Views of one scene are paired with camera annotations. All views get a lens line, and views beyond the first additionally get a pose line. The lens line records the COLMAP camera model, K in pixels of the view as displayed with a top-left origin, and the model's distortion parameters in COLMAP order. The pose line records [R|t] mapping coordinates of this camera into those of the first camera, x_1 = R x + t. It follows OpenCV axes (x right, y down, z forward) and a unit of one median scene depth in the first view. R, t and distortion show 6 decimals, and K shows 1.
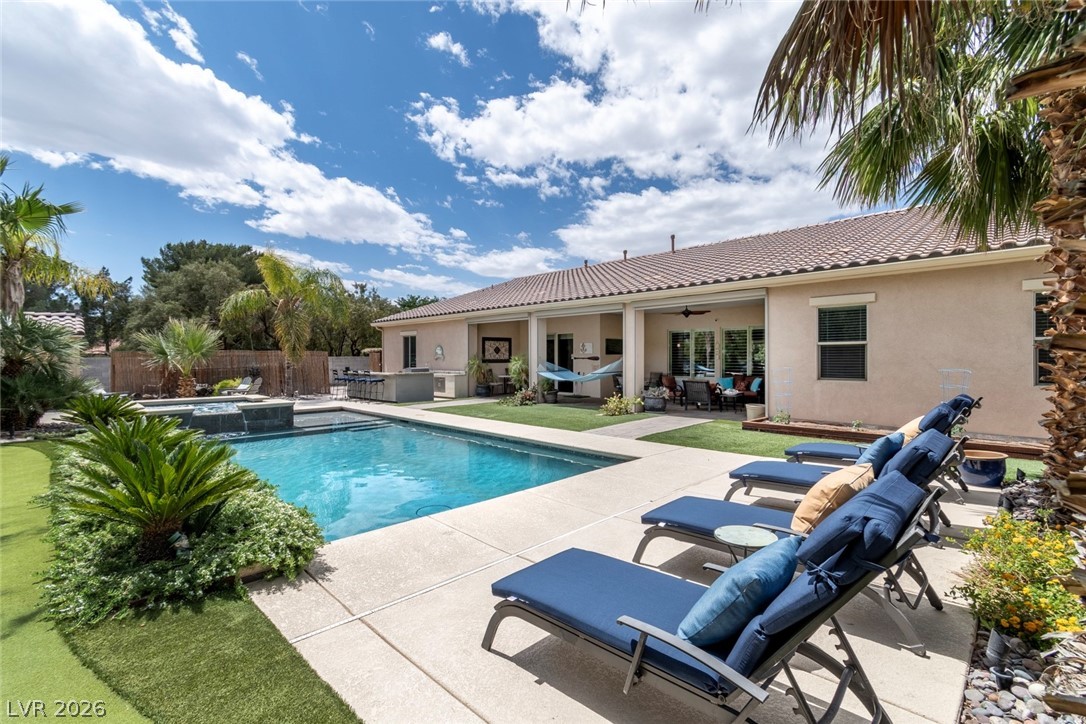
lens RADIAL K [[492.3, 0, 544.3], [0, 492.3, 362.8], [0, 0, 1]] dist [0.003737, 0.000078]
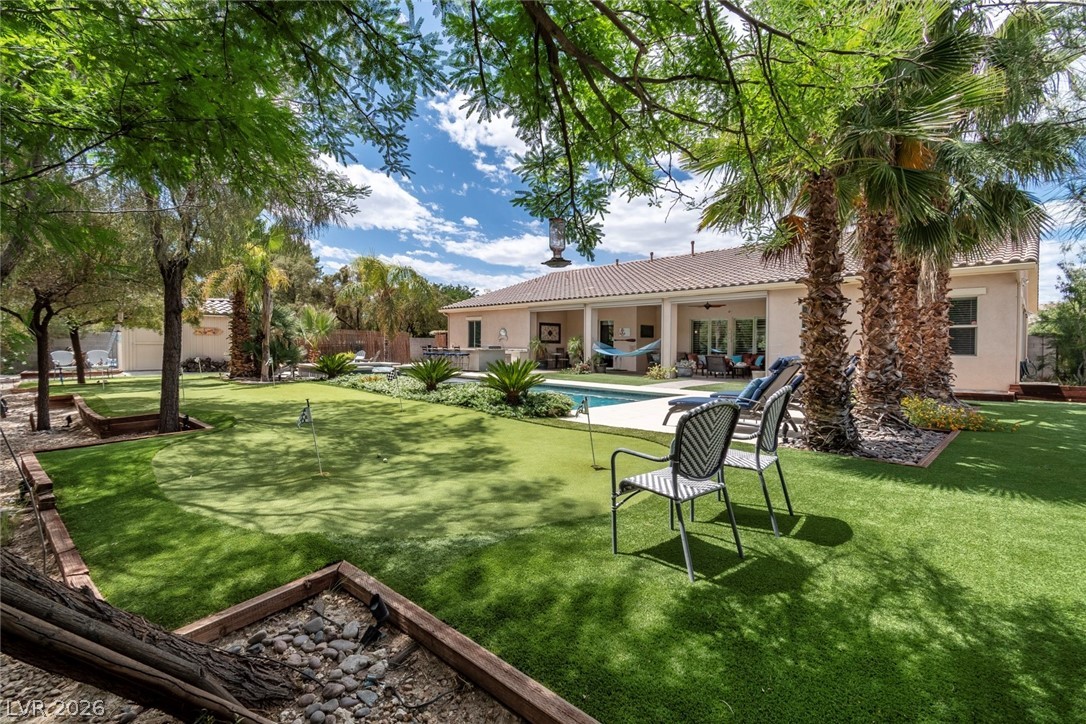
lens RADIAL K [[492.3, 0, 541.2], [0, 492.3, 357.3], [0, 0, 1]] dist [0.003737, 0.000078]
pose [[0.999760, 0.016133, -0.014838, -0.106991], [-0.015932, 0.999781, 0.013557, 0.020080], [0.015053, -0.013317, 0.999798, -0.260526]]
